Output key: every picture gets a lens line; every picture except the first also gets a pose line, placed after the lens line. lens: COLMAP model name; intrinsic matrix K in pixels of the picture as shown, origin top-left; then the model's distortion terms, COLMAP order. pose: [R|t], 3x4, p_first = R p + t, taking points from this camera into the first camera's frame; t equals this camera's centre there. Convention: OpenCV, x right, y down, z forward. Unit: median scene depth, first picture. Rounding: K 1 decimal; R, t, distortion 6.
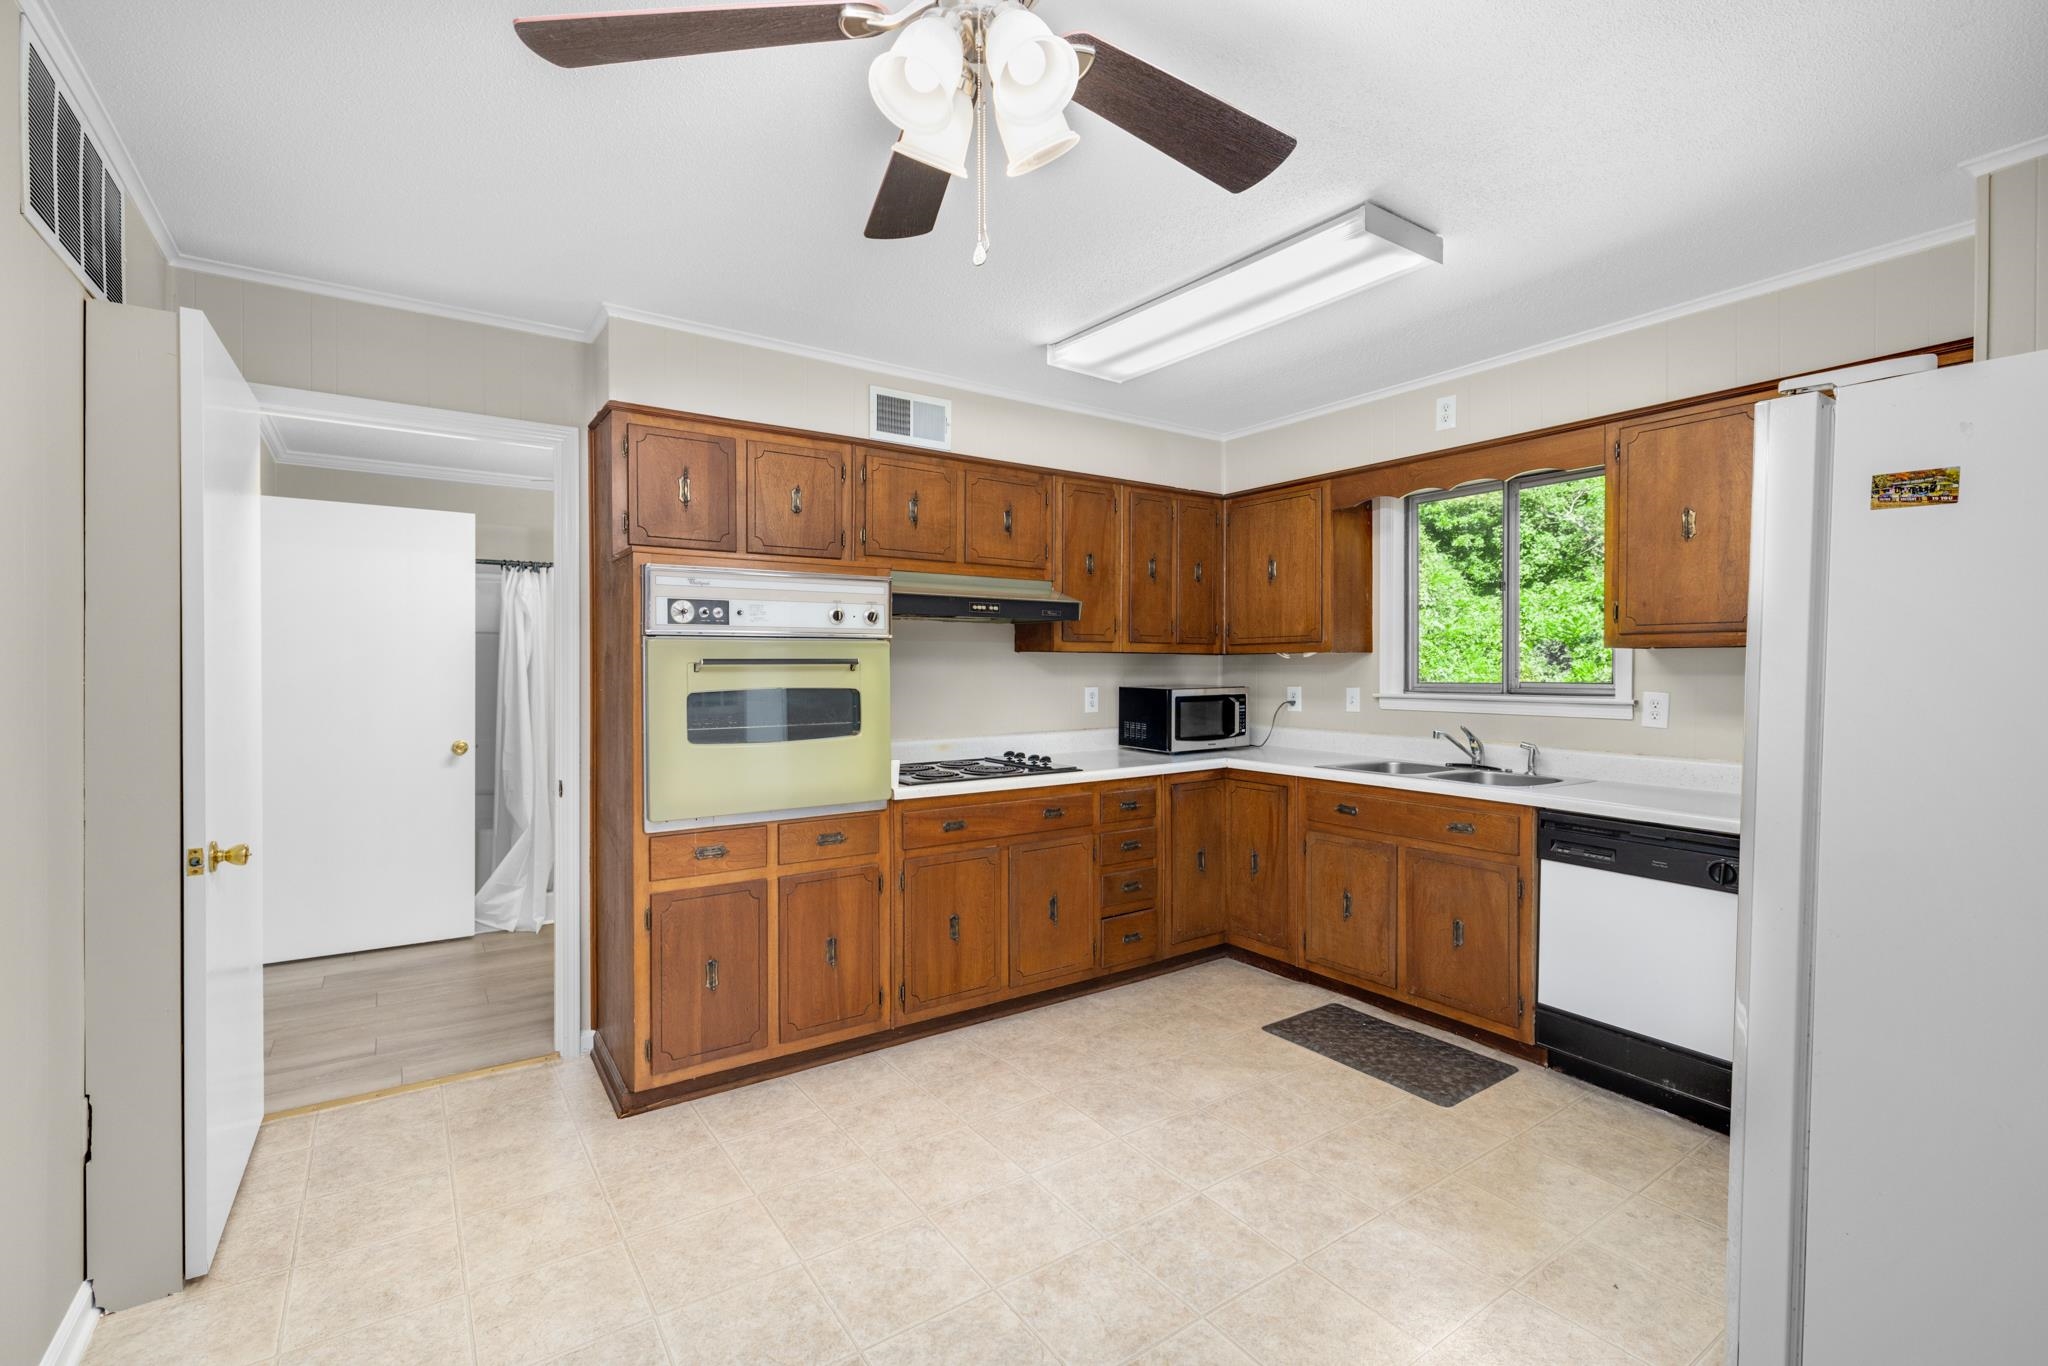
lens RADIAL K [[904.0, 0, 1026.7], [0, 904.0, 676.1], [0, 0, 1]] dist [0.000718, 0.000036]
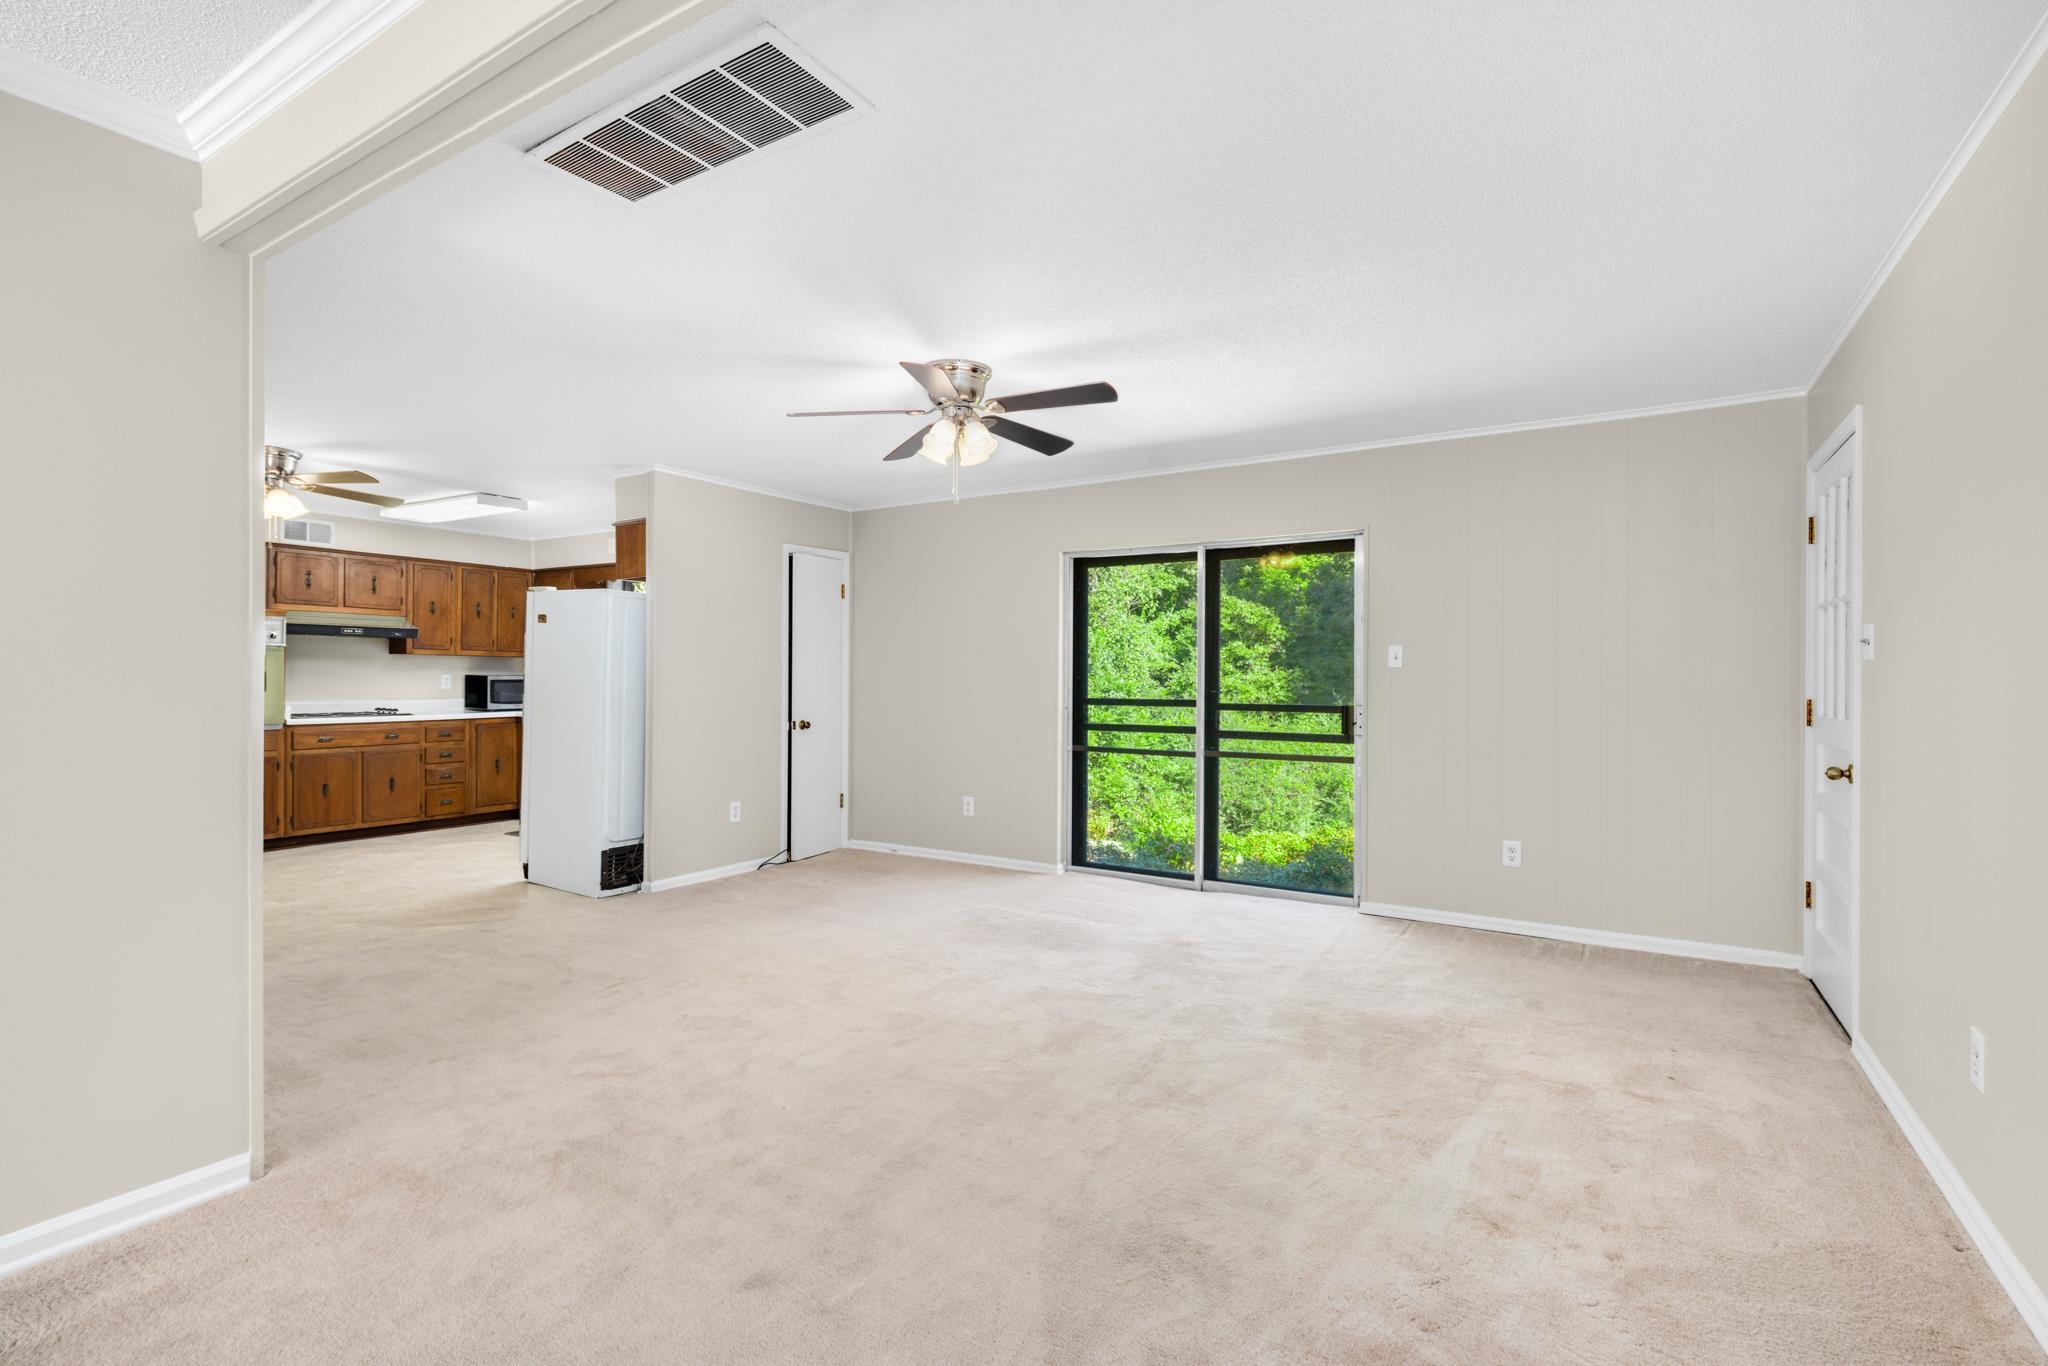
lens RADIAL K [[940.8, 0, 1024.0], [0, 940.8, 683.0], [0, 0, 1]] dist [-0.000912, 0.000081]
pose [[0.919161, 0.006358, 0.393831, 0.482525], [-0.006330, 0.999979, -0.001371, 0.029776], [-0.393832, -0.001233, 0.919182, -1.422727]]
